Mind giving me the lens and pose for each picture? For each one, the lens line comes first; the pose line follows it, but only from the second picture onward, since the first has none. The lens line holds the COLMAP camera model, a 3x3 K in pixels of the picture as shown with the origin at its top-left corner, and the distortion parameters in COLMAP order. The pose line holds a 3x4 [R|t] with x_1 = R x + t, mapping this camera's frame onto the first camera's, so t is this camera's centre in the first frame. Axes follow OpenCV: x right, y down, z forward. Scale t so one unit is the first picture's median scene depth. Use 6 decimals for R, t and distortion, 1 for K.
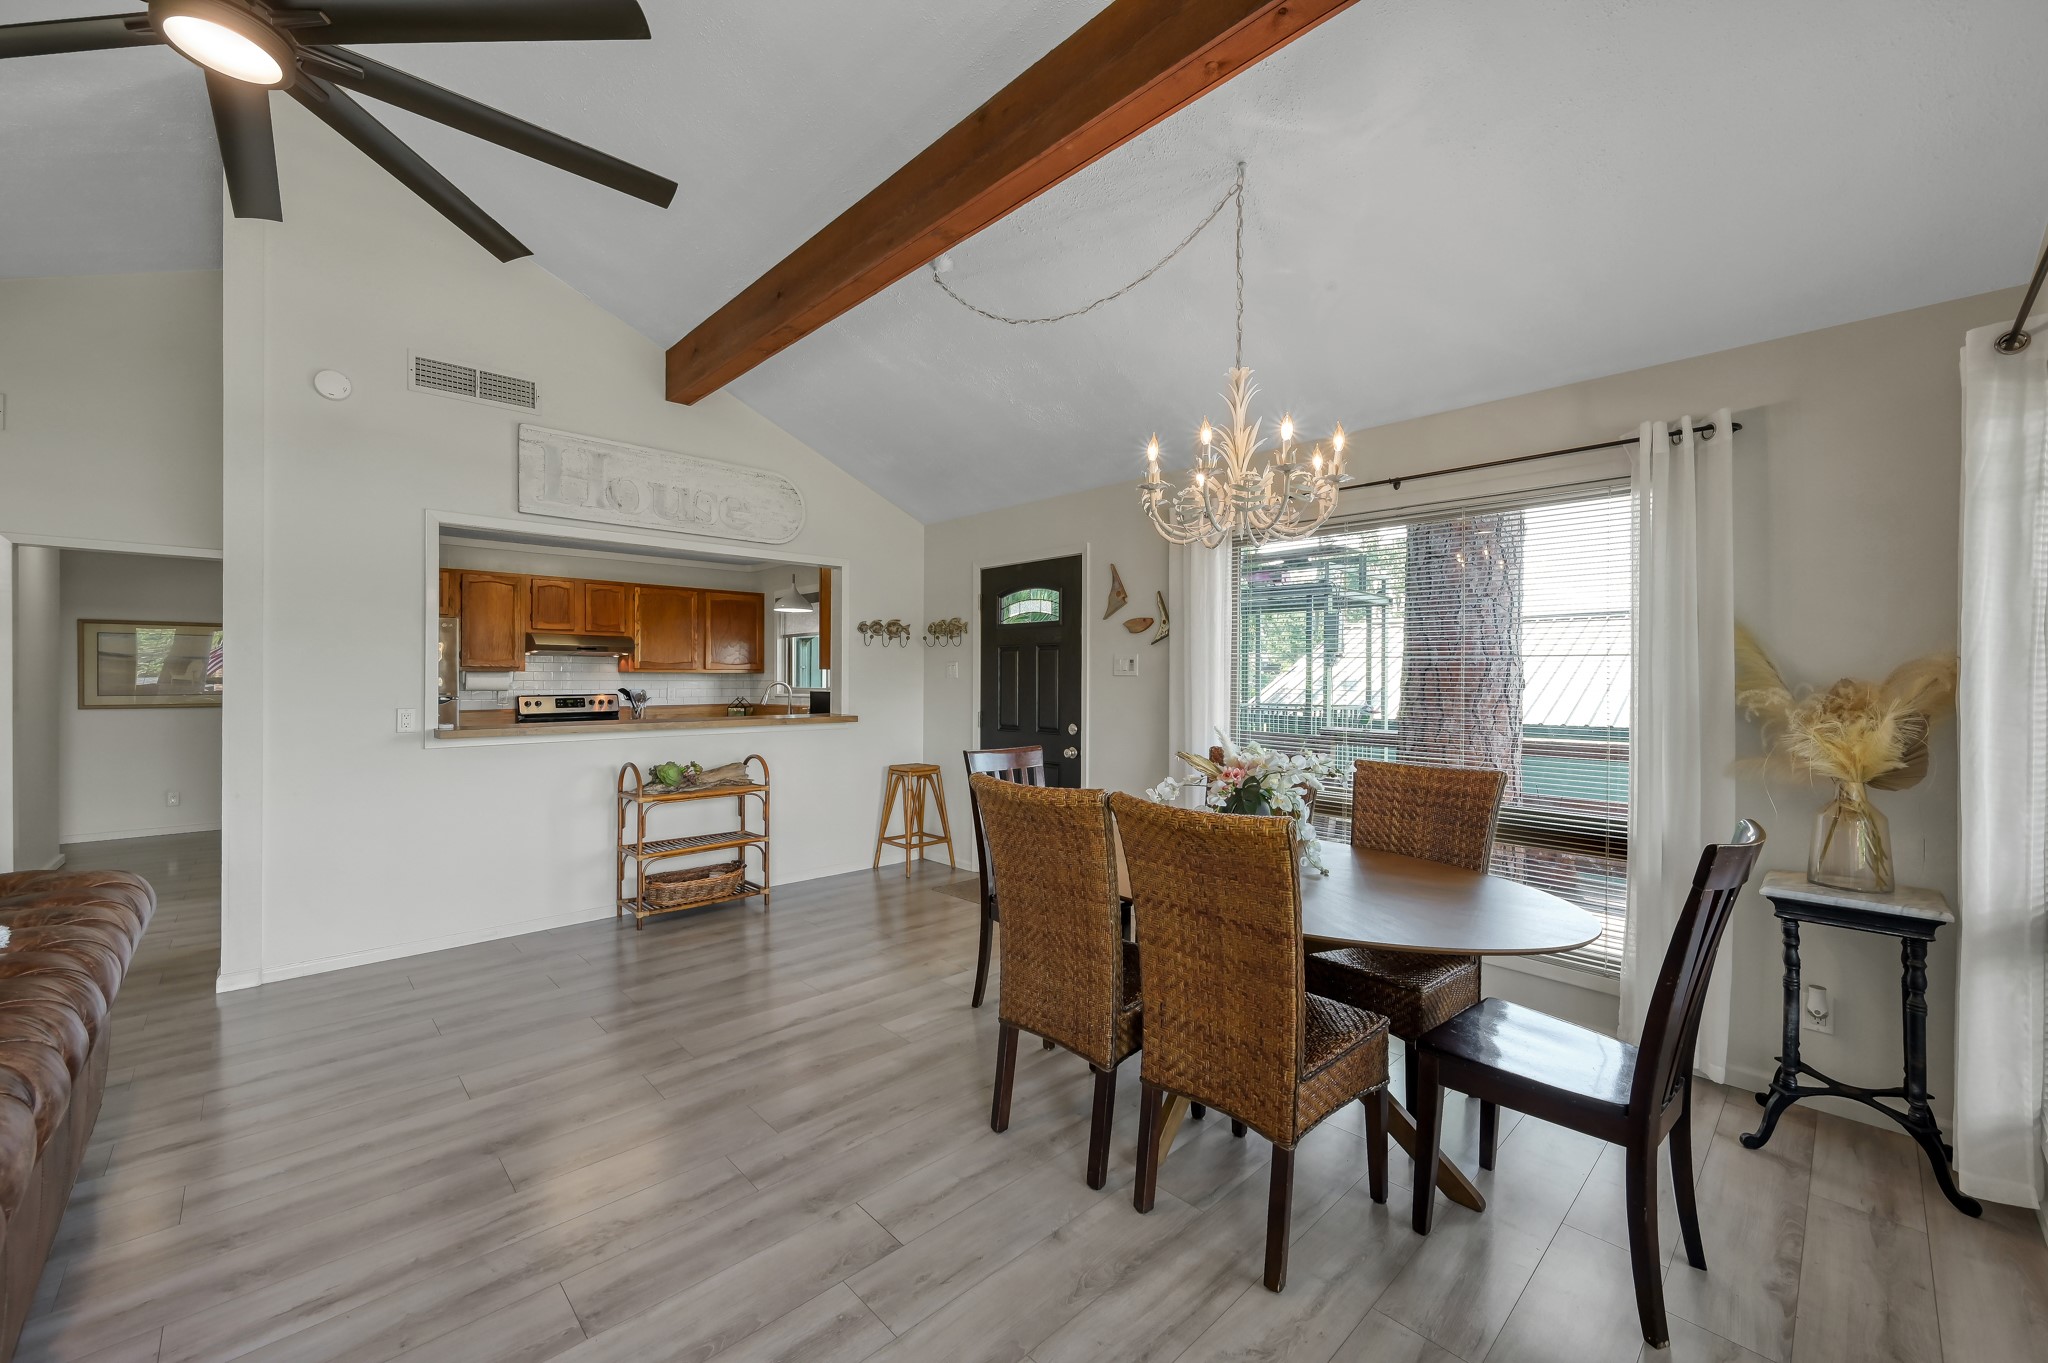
lens RADIAL K [[807.7, 0, 1022.9], [0, 807.7, 676.2], [0, 0, 1]] dist [0.002267, -0.000101]
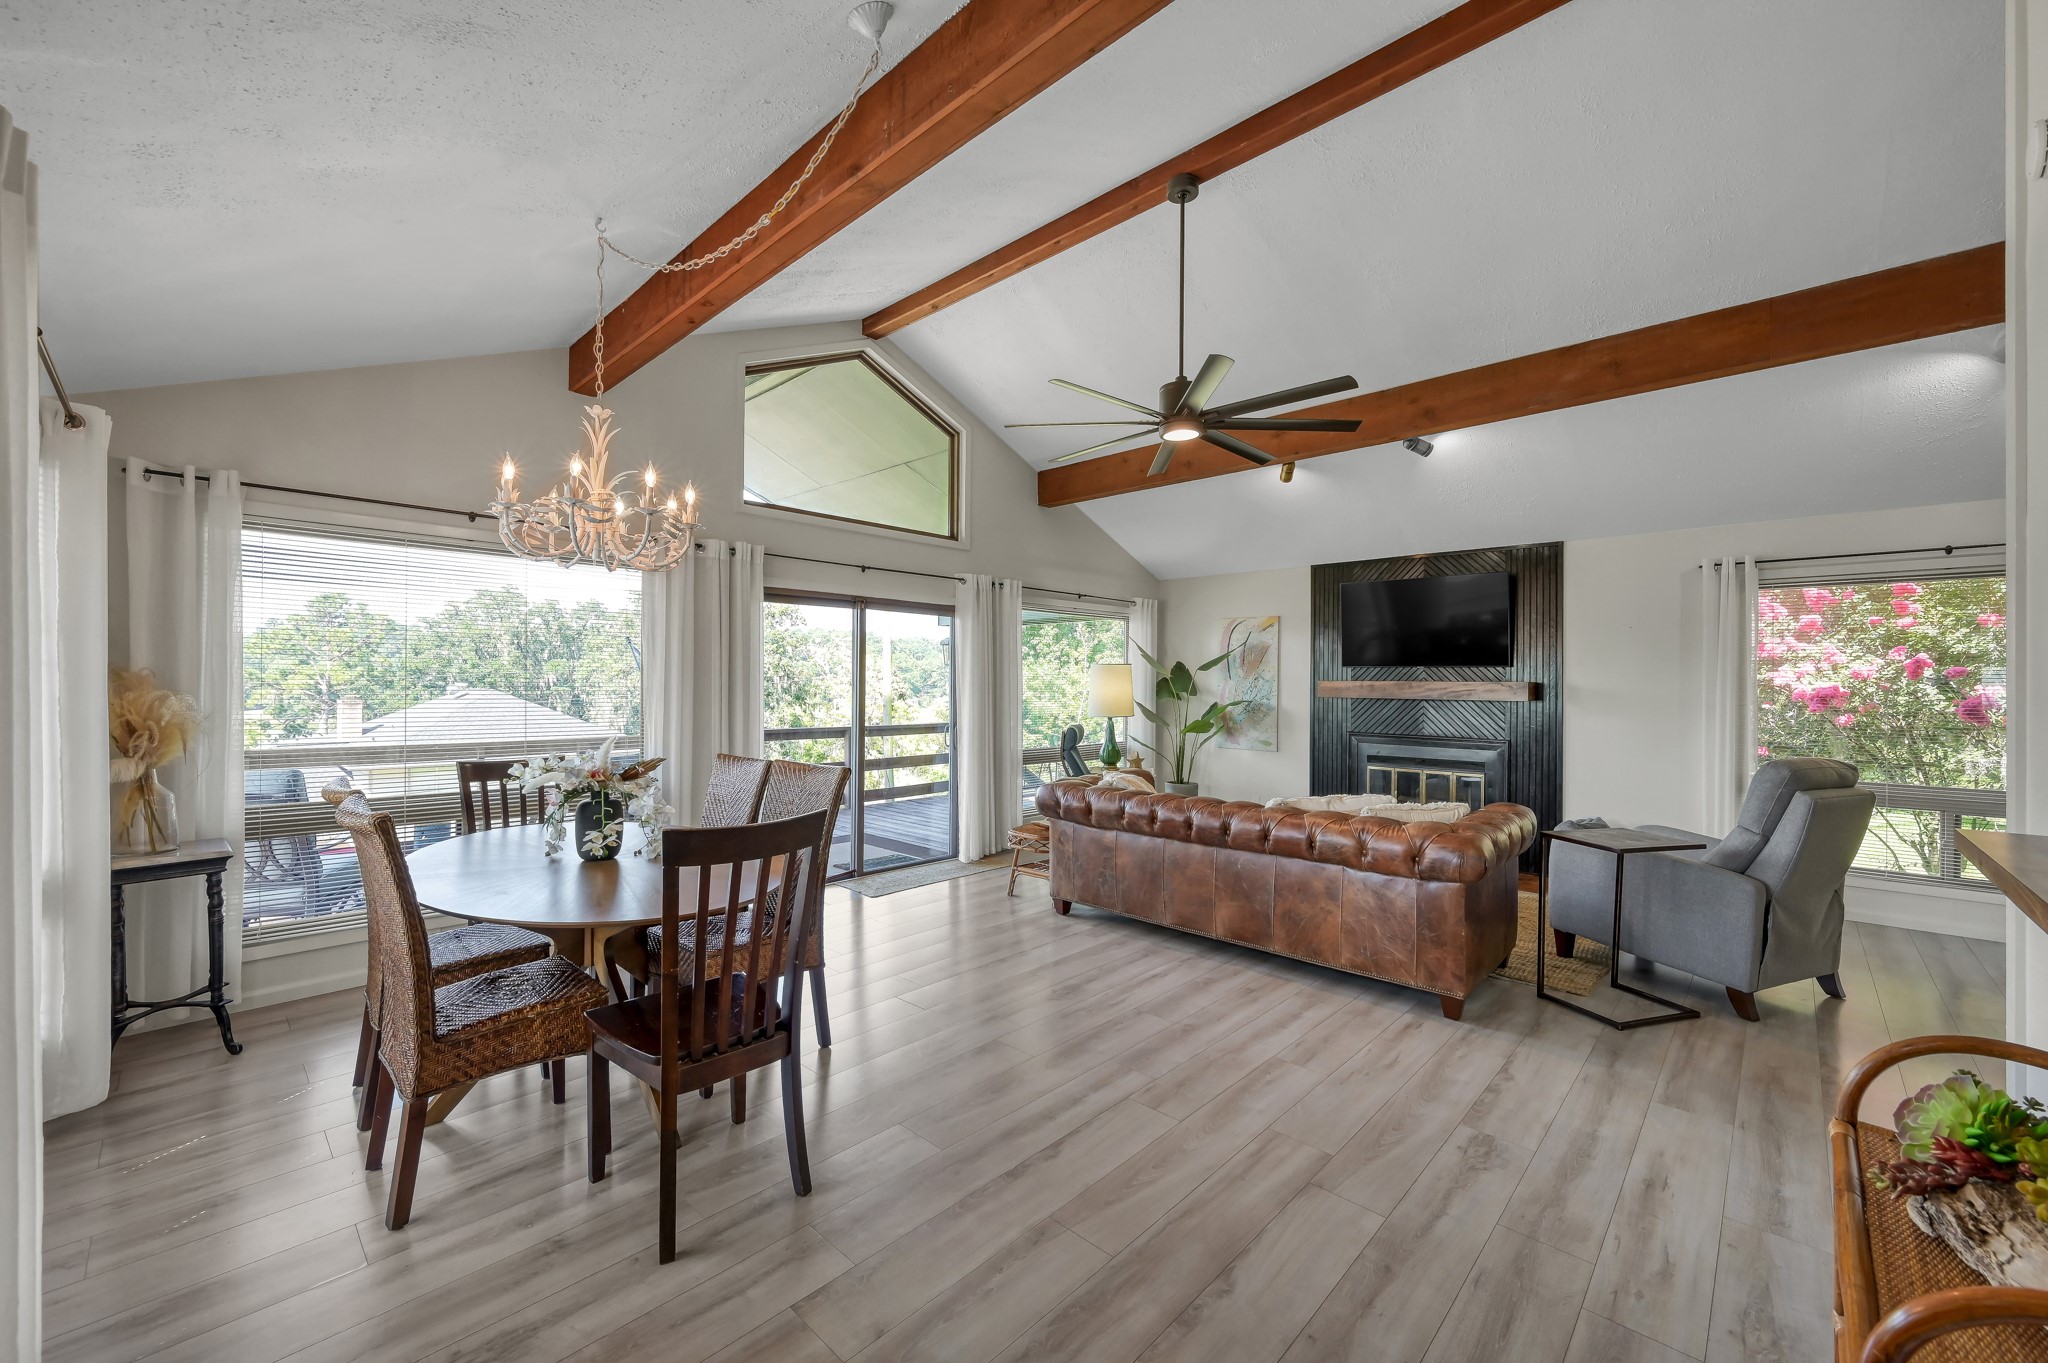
lens RADIAL K [[804.0, 0, 1024.0], [0, 804.0, 681.5], [0, 0, 1]] dist [-0.001574, 0.000585]
pose [[-0.998831, -0.009870, -0.047330, -0.133733], [-0.009567, 0.999932, -0.006621, -0.007099], [0.047392, -0.006161, -0.998857, 1.127087]]
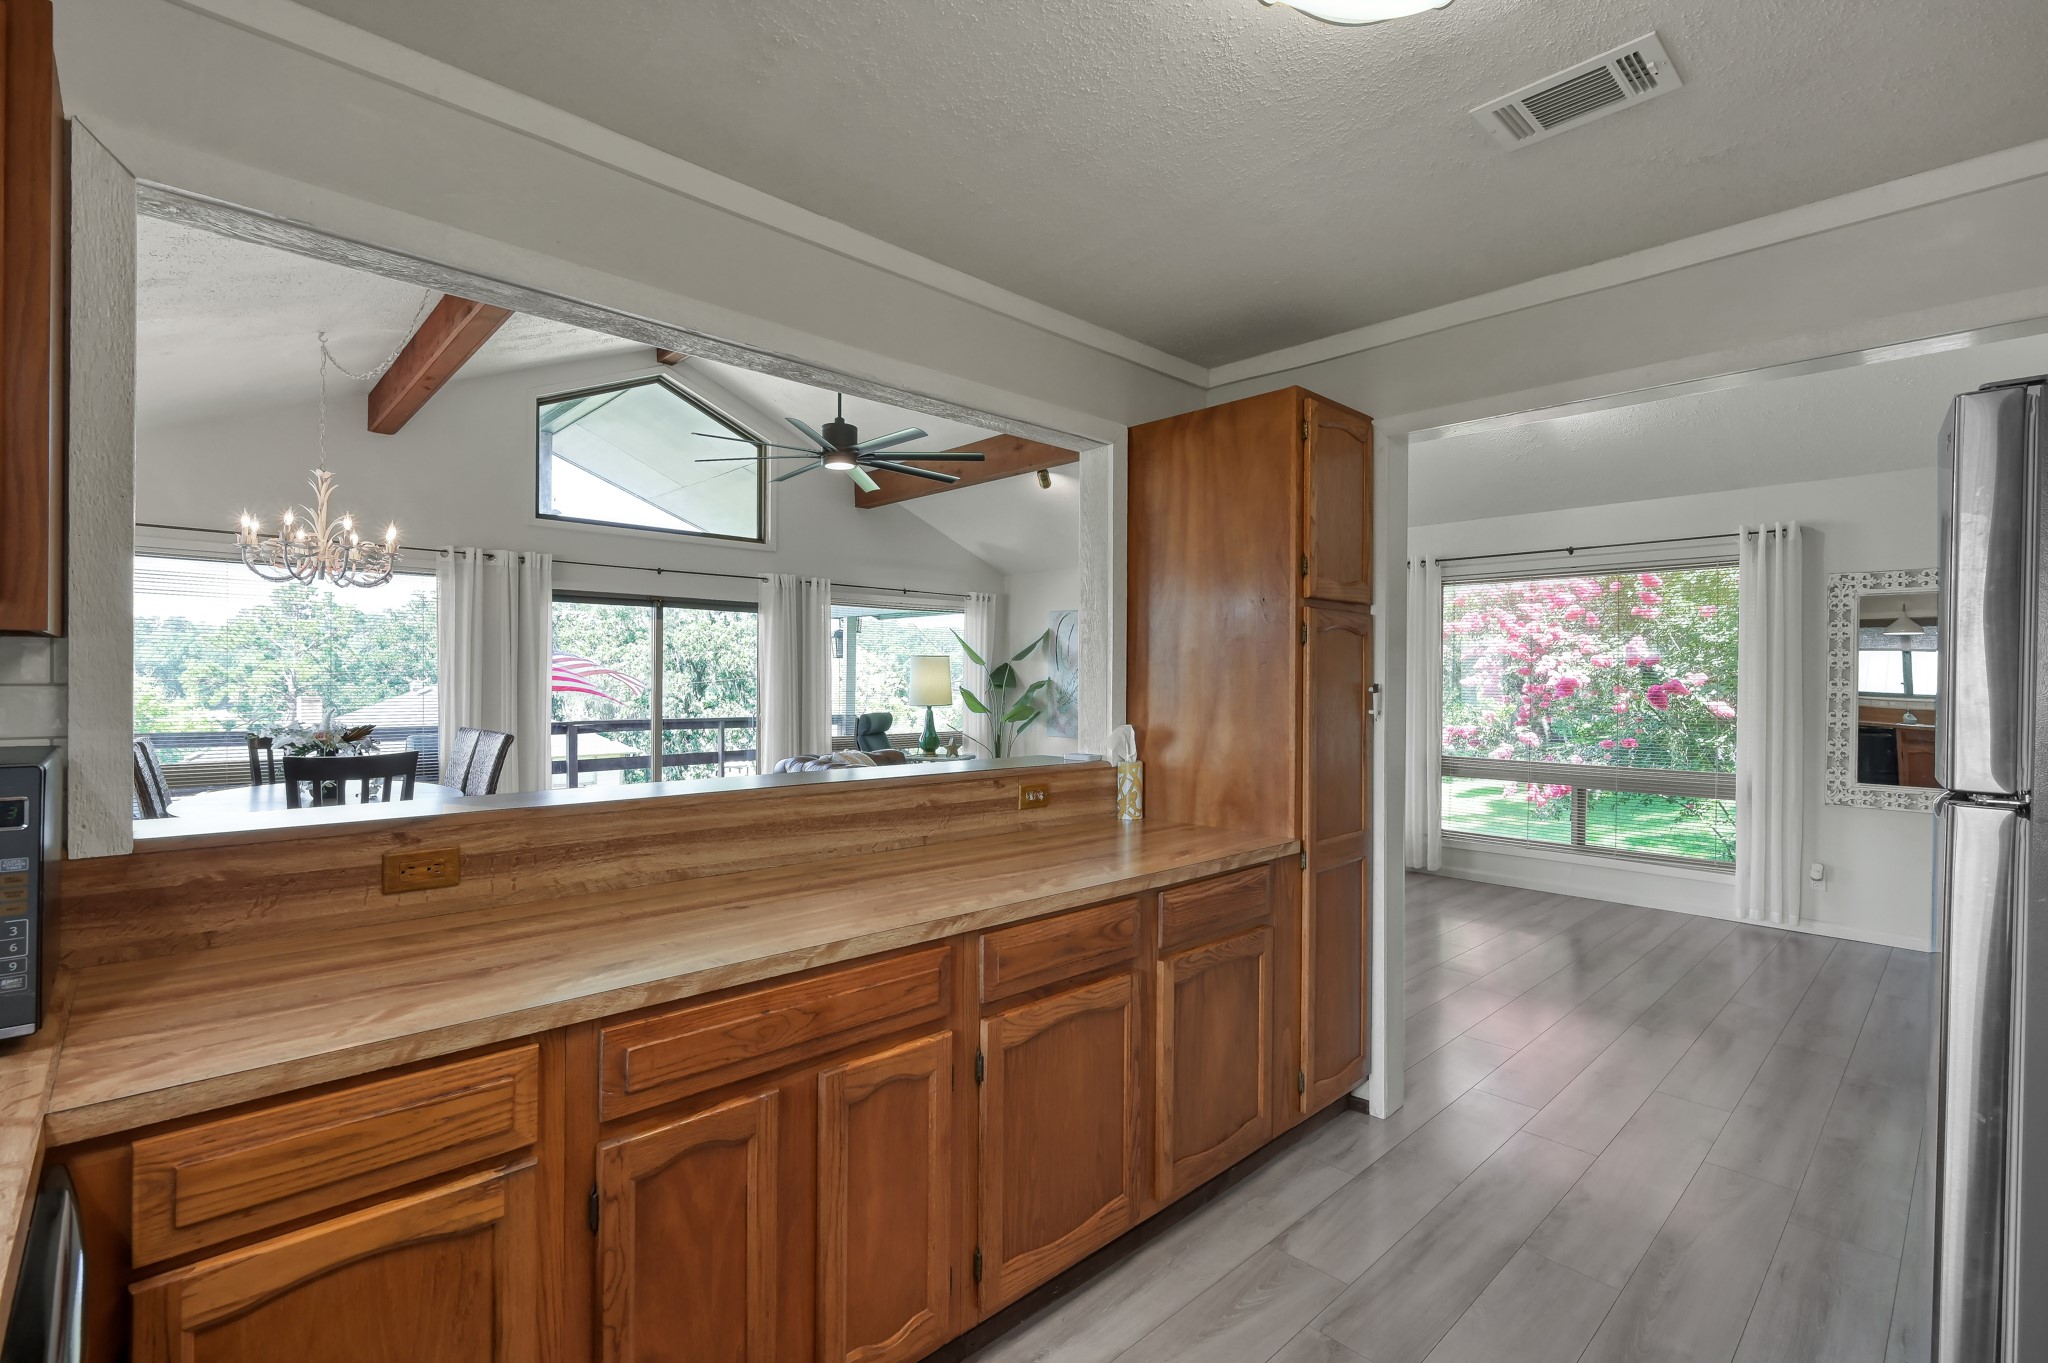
lens RADIAL K [[922.1, 0, 1024.0], [0, 922.1, 681.5], [0, 0, 1]] dist [-0.001007, 0.000102]
pose [[-0.999952, -0.008473, 0.004926, -0.555232], [-0.008481, 0.999963, -0.001482, 0.000433], [-0.004914, -0.001524, -0.999987, 1.446802]]
